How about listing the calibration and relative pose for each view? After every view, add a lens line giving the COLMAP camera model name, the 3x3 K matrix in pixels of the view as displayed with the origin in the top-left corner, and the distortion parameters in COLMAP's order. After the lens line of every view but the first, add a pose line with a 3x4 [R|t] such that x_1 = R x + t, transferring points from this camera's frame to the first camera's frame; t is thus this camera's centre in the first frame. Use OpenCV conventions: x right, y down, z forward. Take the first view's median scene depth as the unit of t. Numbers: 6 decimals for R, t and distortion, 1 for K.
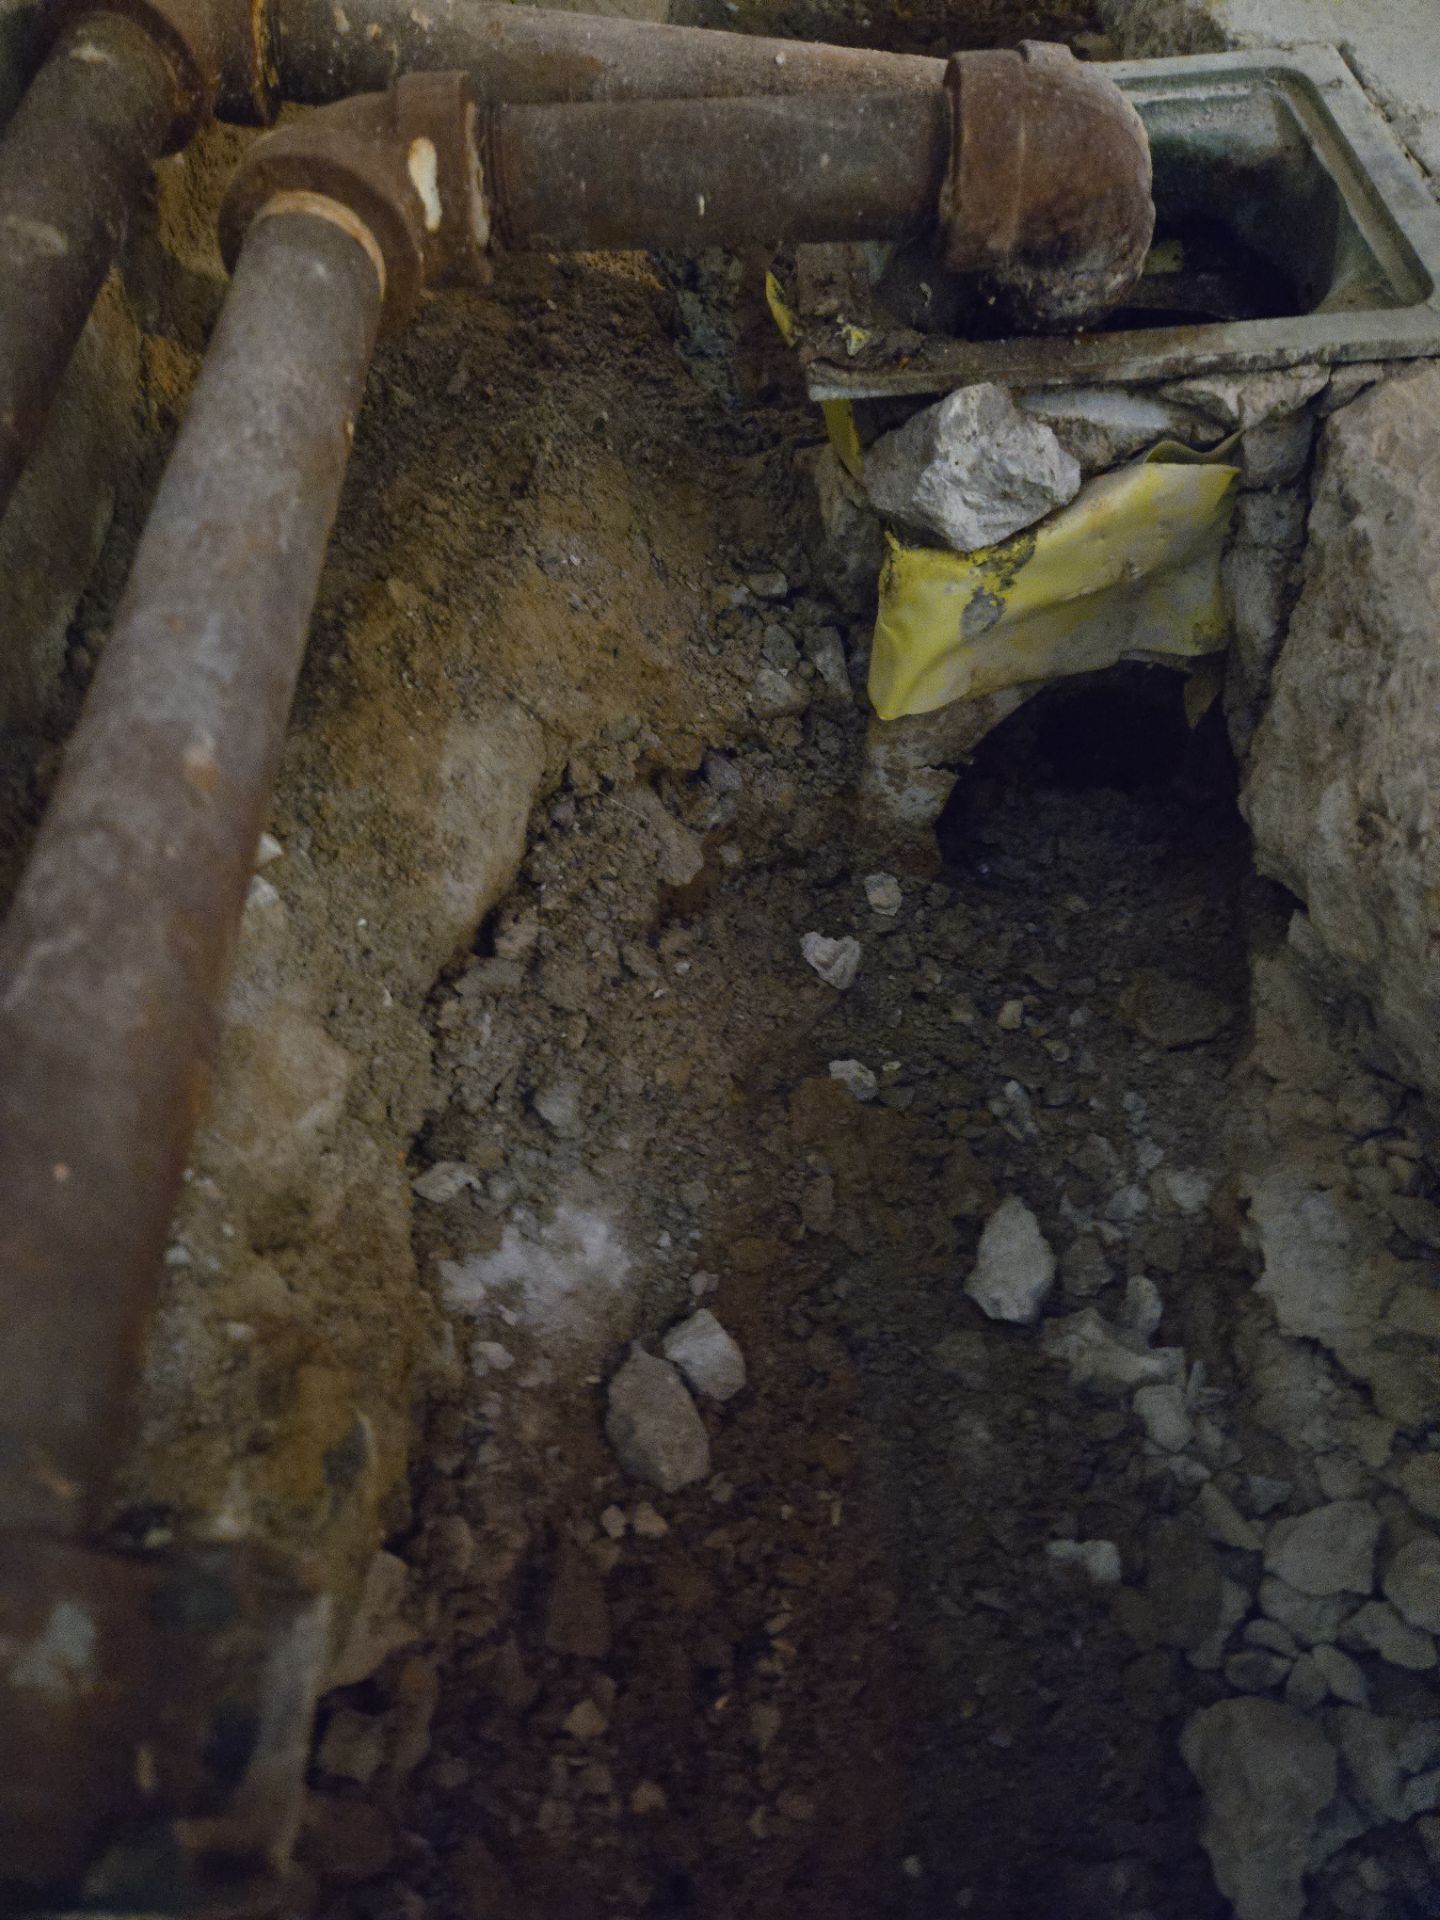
lens RADIAL K [[1297.0, 0, 716.6], [0, 1297.0, 958.3], [0, 0, 1]] dist [0.002349, -0.000364]
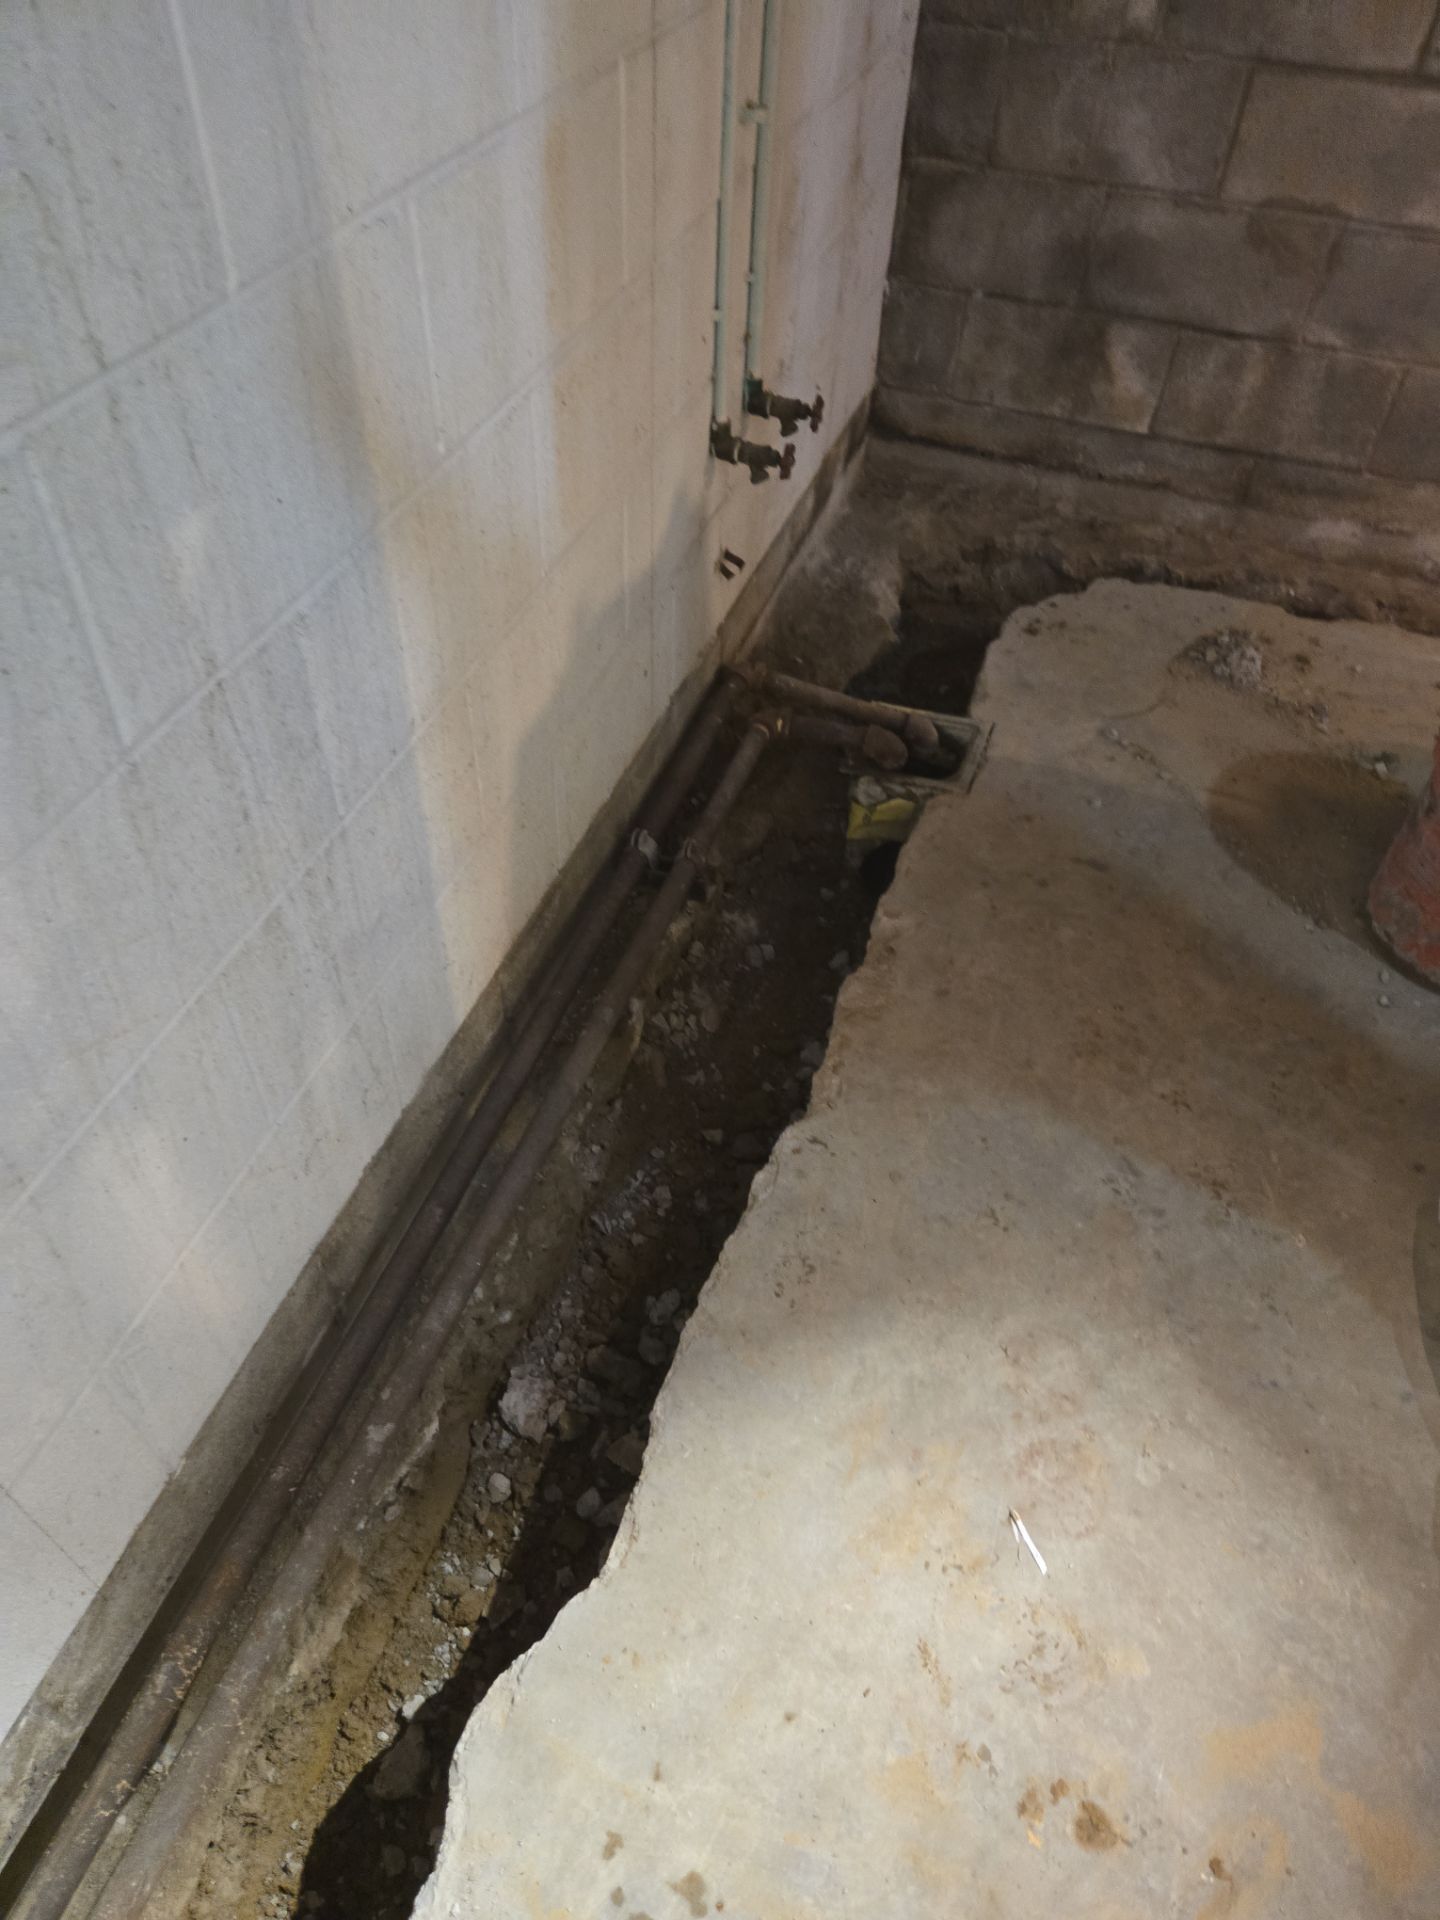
lens RADIAL K [[1297.0, 0, 722.3], [0, 1297.0, 962.9], [0, 0, 1]] dist [0.002349, -0.000364]
pose [[0.939181, 0.271978, -0.209683, 0.931180], [-0.304193, 0.942214, -0.140356, 1.176050], [0.159393, 0.195604, 0.967643, -3.983415]]
